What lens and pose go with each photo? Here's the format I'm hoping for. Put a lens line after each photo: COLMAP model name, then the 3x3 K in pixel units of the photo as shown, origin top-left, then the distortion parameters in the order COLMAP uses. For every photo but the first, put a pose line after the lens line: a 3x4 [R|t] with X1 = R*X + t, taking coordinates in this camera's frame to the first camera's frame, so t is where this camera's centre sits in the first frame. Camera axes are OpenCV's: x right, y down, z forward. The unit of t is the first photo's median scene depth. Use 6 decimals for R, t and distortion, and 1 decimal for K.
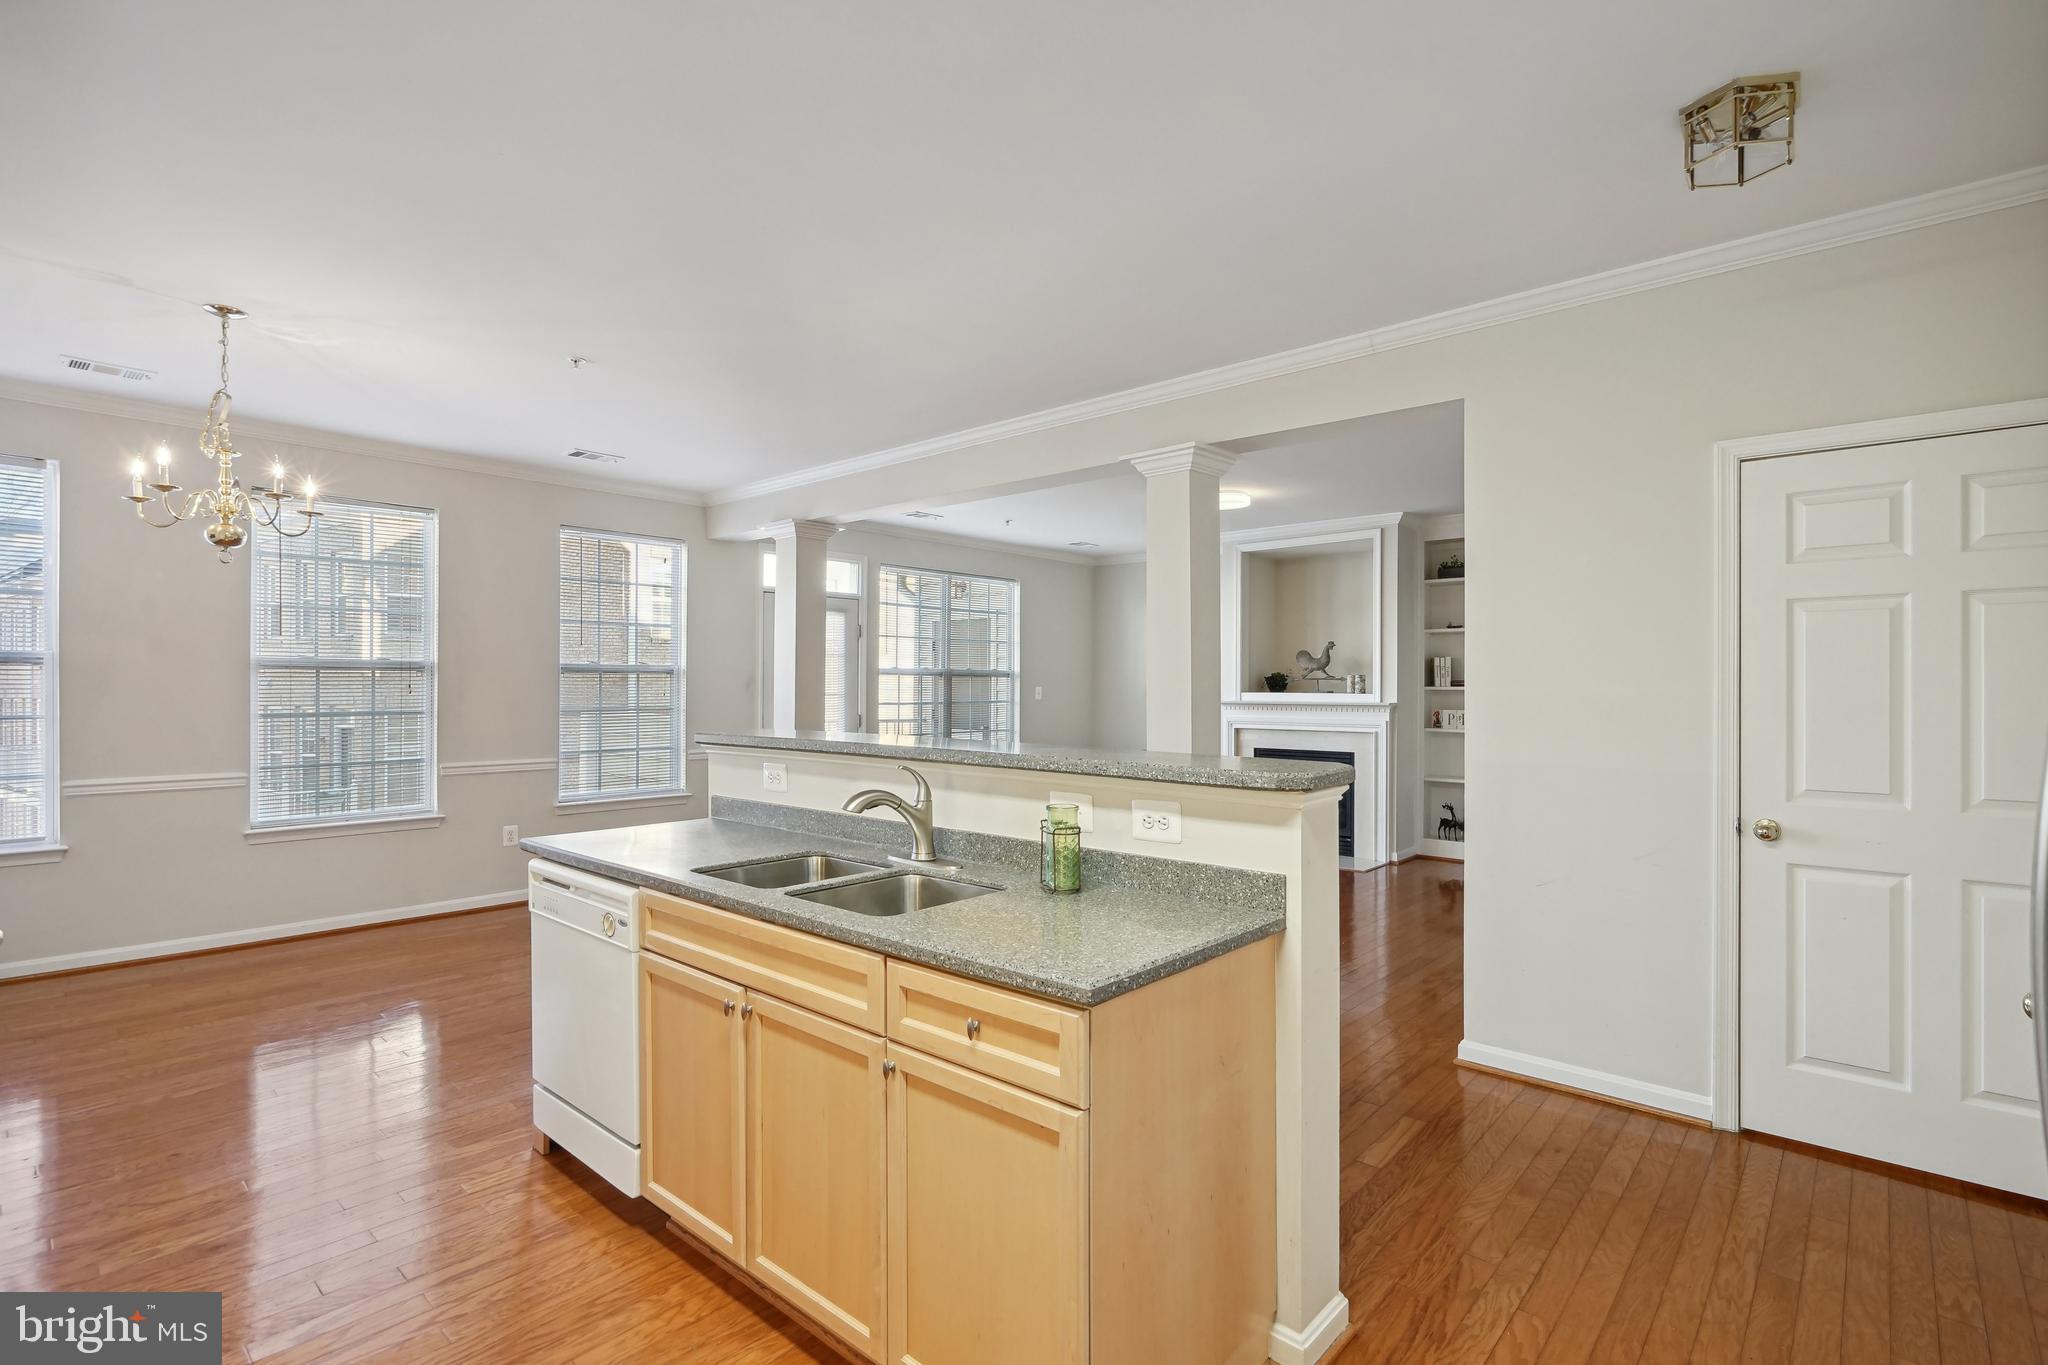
lens RADIAL K [[955.5, 0, 1026.5], [0, 955.5, 686.3], [0, 0, 1]] dist [-0.001128, -0.000713]
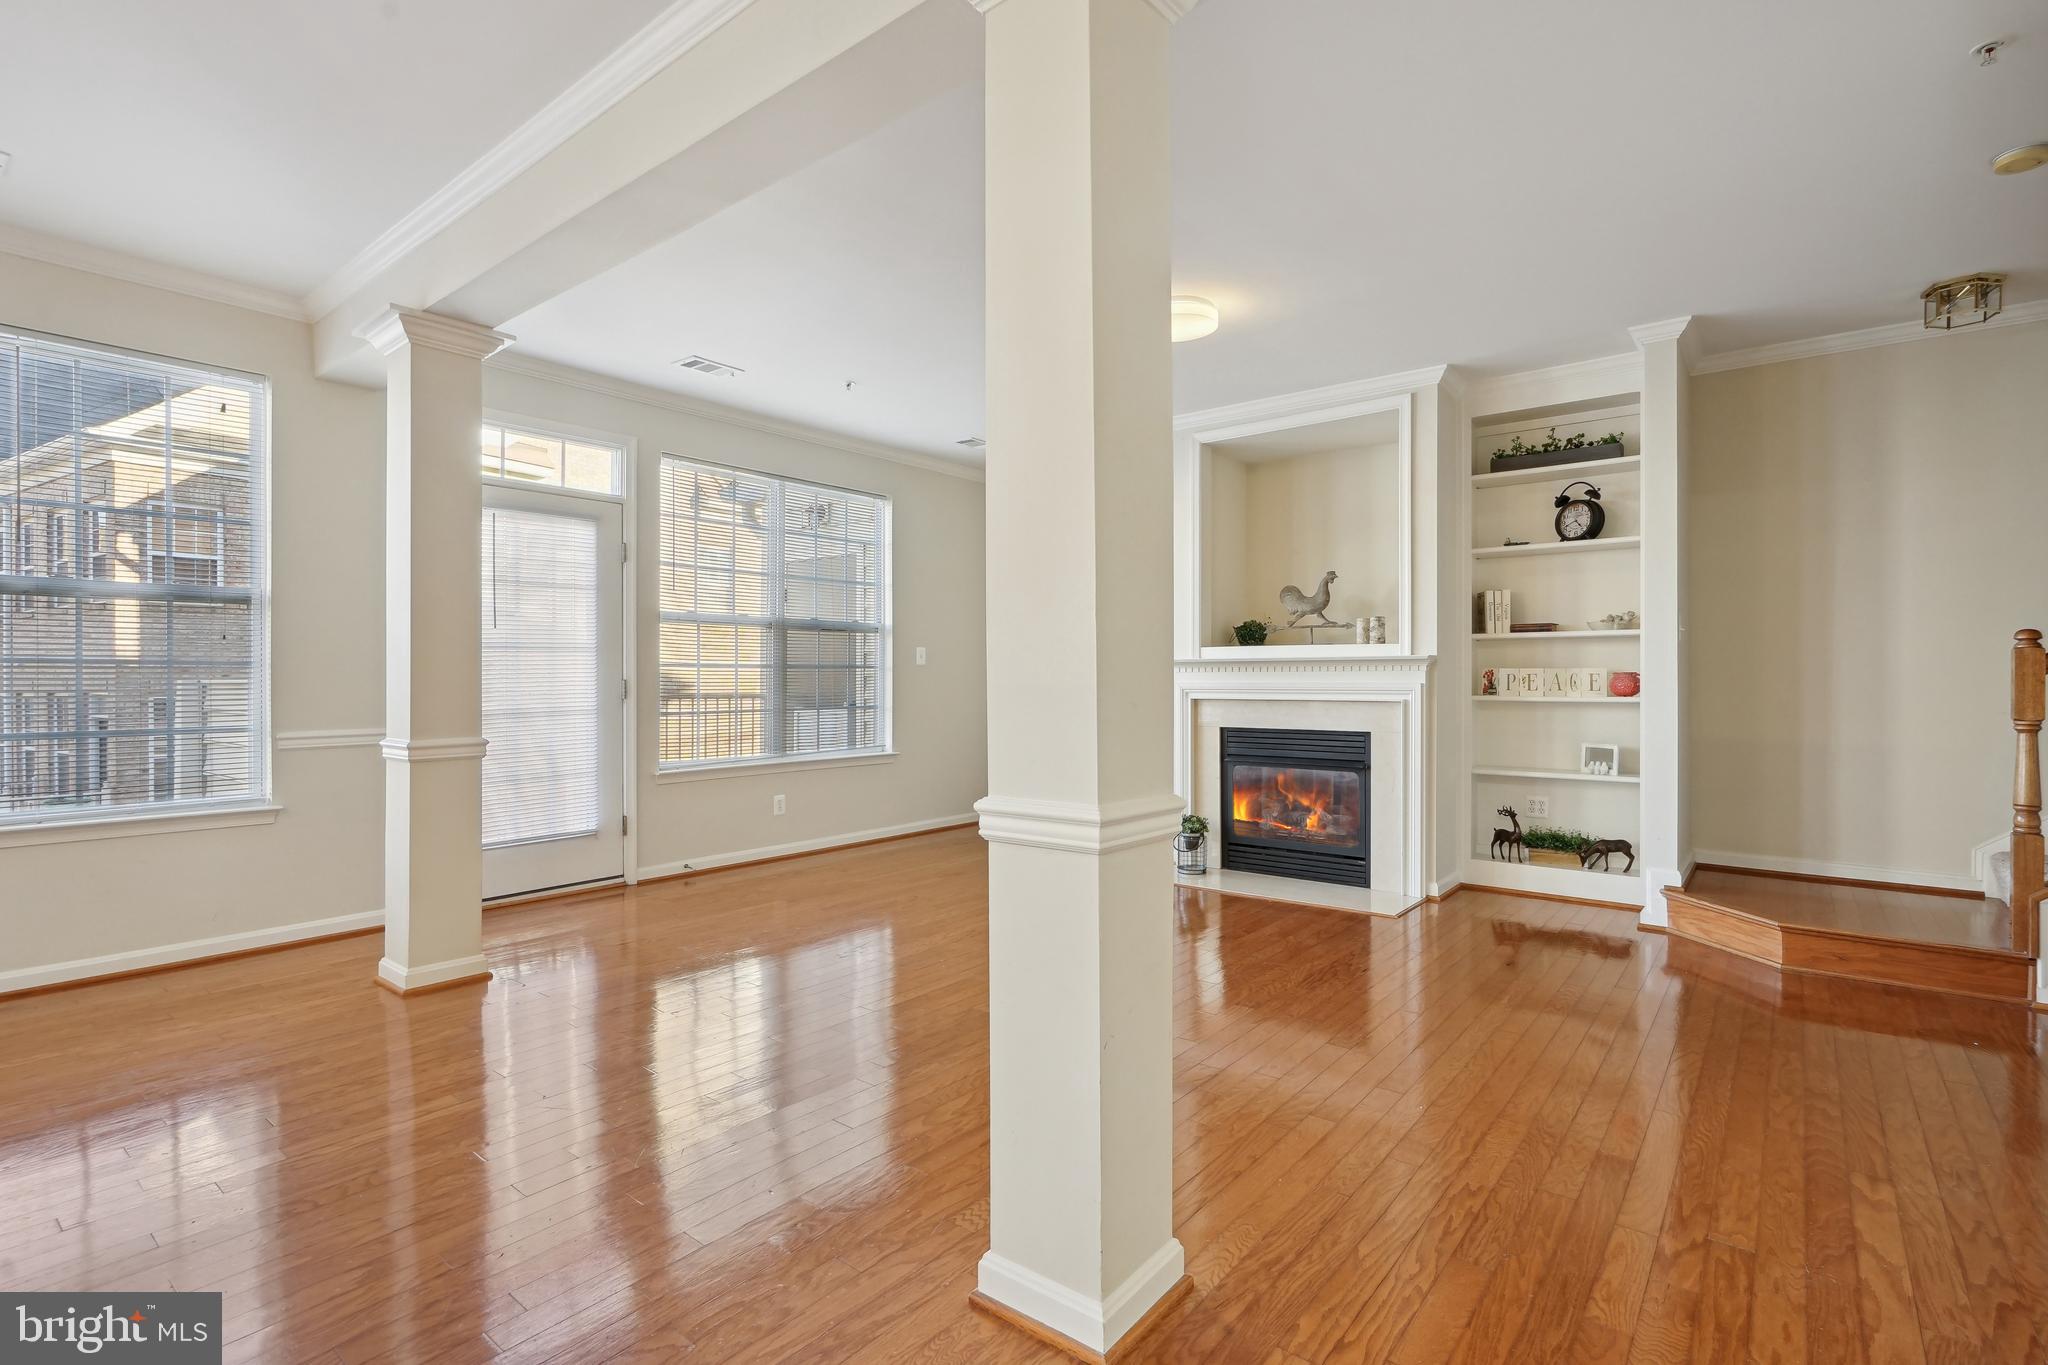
lens RADIAL K [[955.5, 0, 1031.5], [0, 955.5, 682.7], [0, 0, 1]] dist [-0.001128, -0.000713]
pose [[0.998159, -0.003415, 0.060549, 0.064980], [0.003030, 0.999975, 0.006449, 0.028950], [-0.060569, -0.006254, 0.998144, 0.340770]]
